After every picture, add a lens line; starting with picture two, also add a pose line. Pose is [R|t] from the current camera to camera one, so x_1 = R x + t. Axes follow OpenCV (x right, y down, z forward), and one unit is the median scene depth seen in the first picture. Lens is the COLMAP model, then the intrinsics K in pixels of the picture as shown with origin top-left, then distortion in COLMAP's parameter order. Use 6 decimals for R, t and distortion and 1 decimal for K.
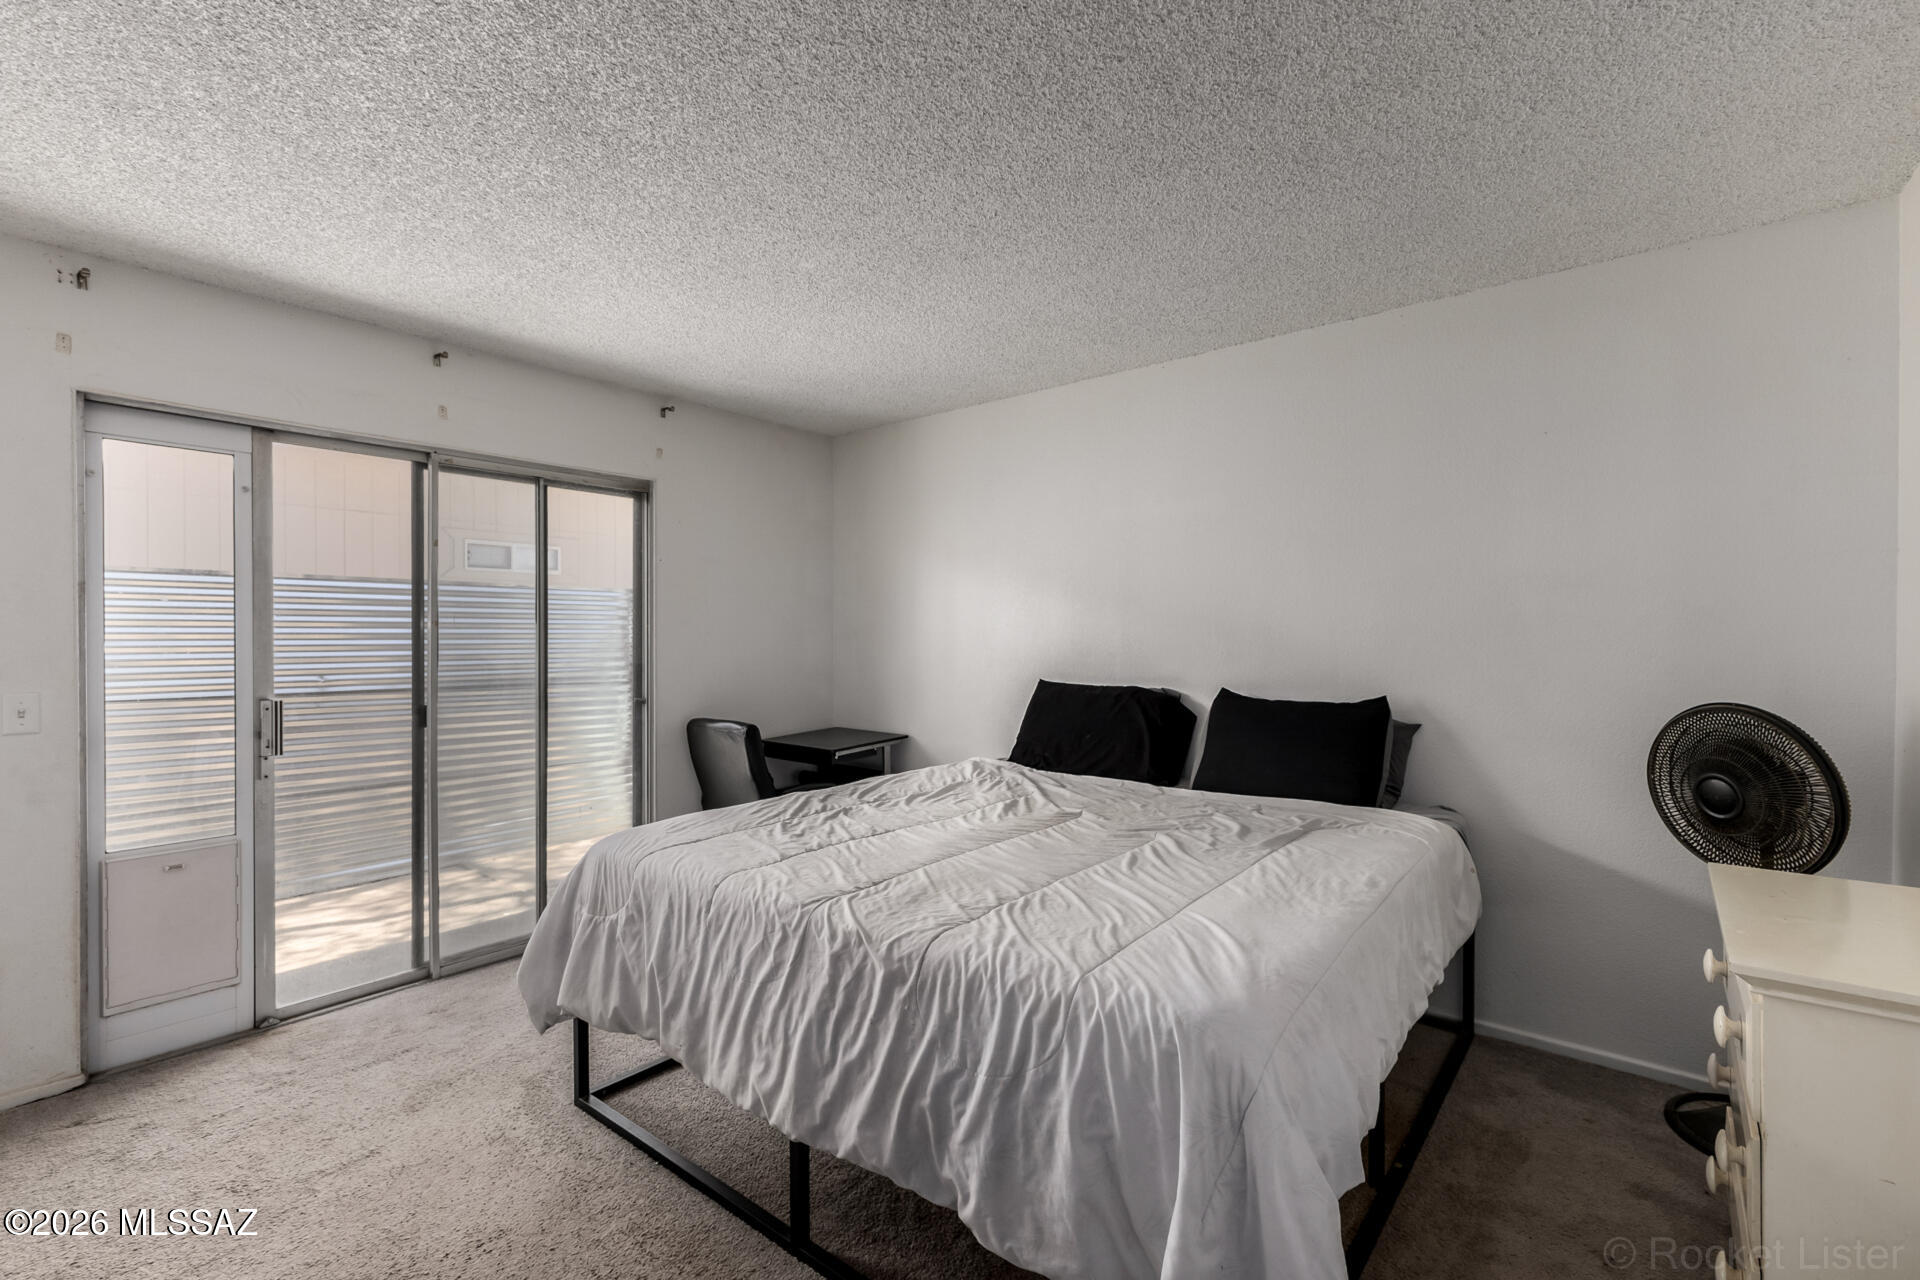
lens RADIAL K [[831.7, 0, 961.1], [0, 831.7, 636.7], [0, 0, 1]] dist [0.009623, -0.000237]
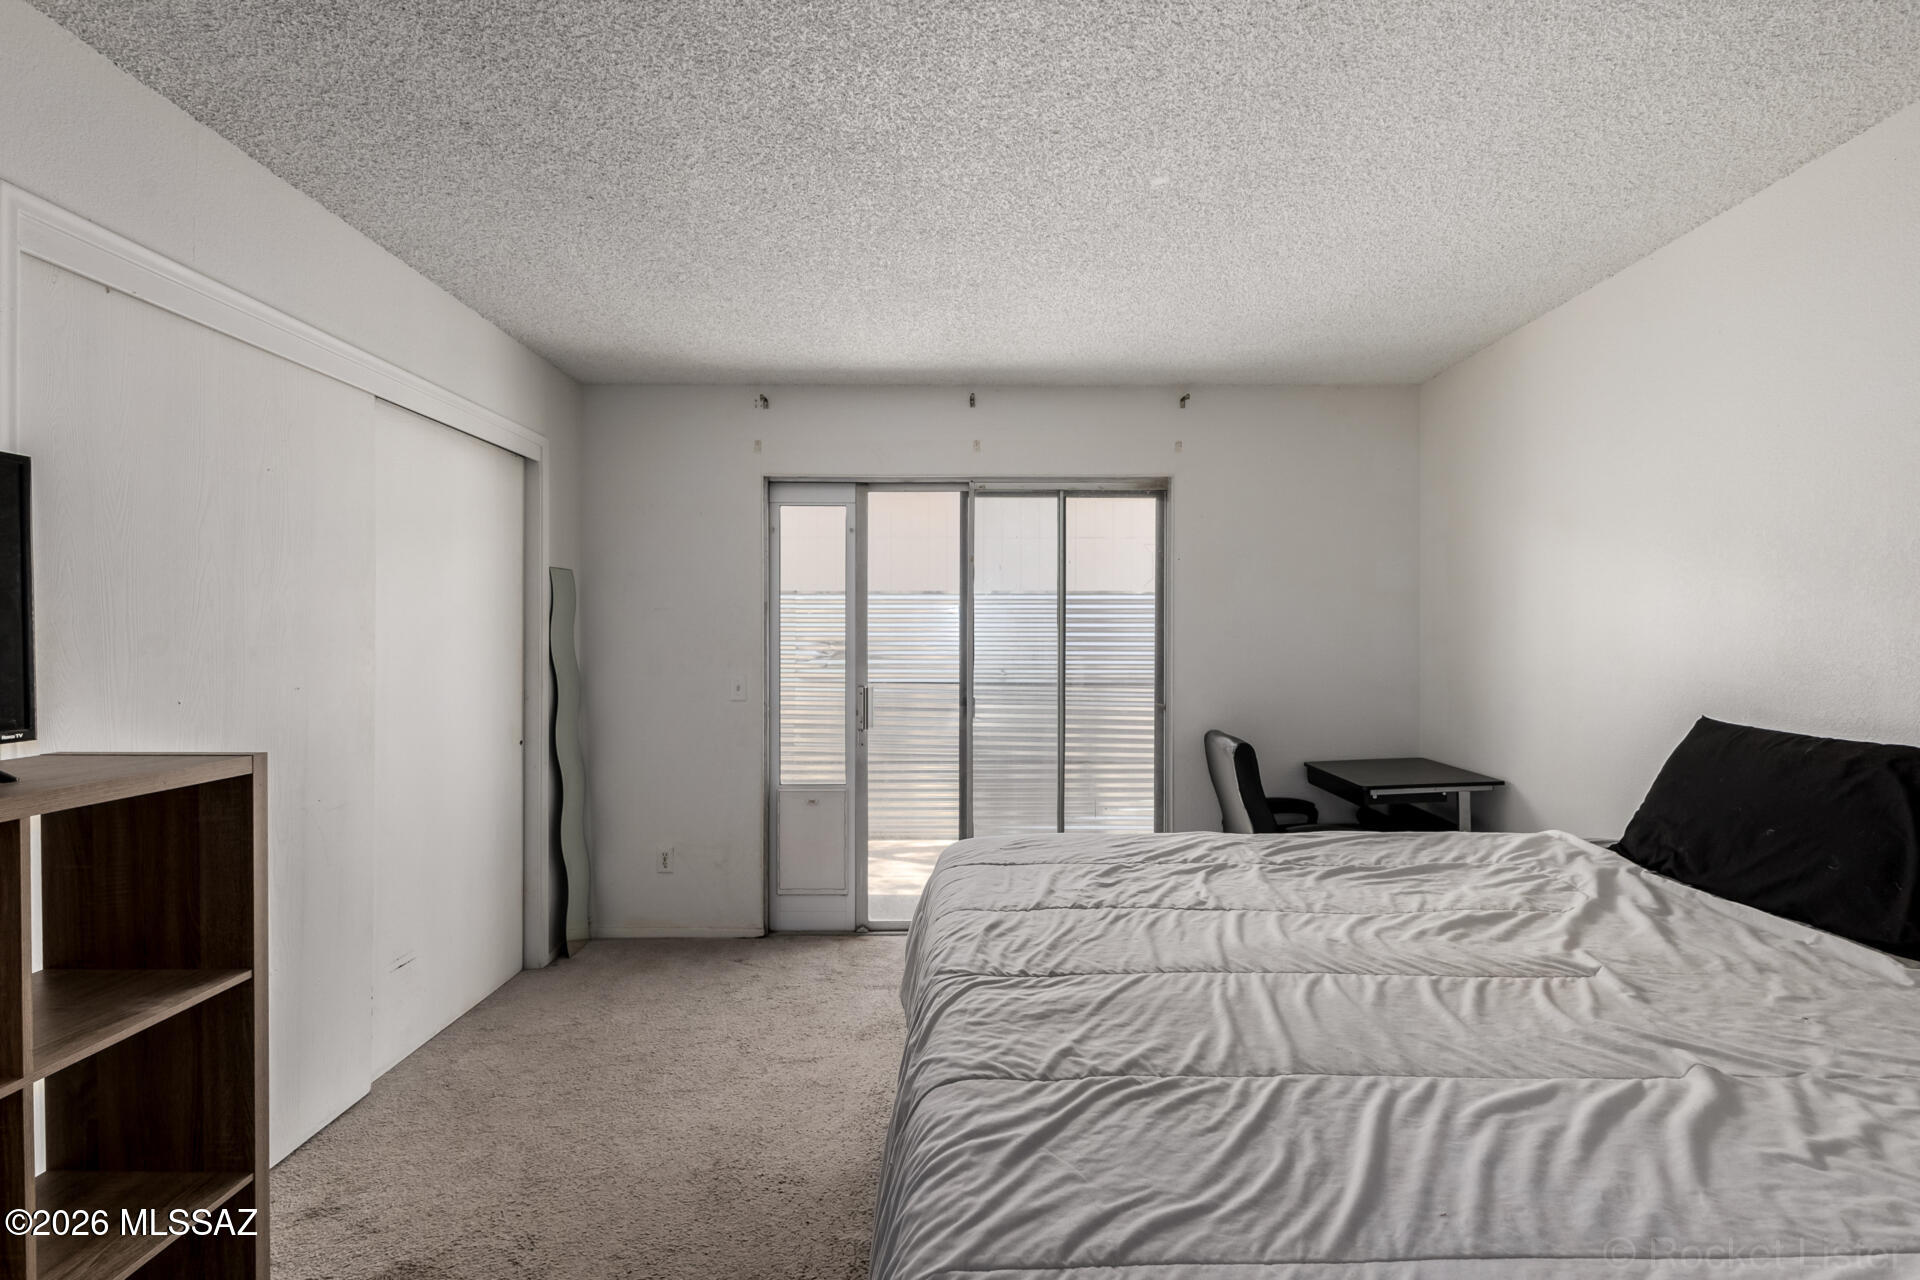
lens RADIAL K [[804.5, 0, 963.0], [0, 804.5, 636.2], [0, 0, 1]] dist [0.014268, 0.000157]
pose [[0.633068, 0.000040, -0.774097, 0.265724], [-0.002781, 0.999994, -0.002223, -0.002127], [0.774092, 0.003560, 0.633064, 0.317464]]
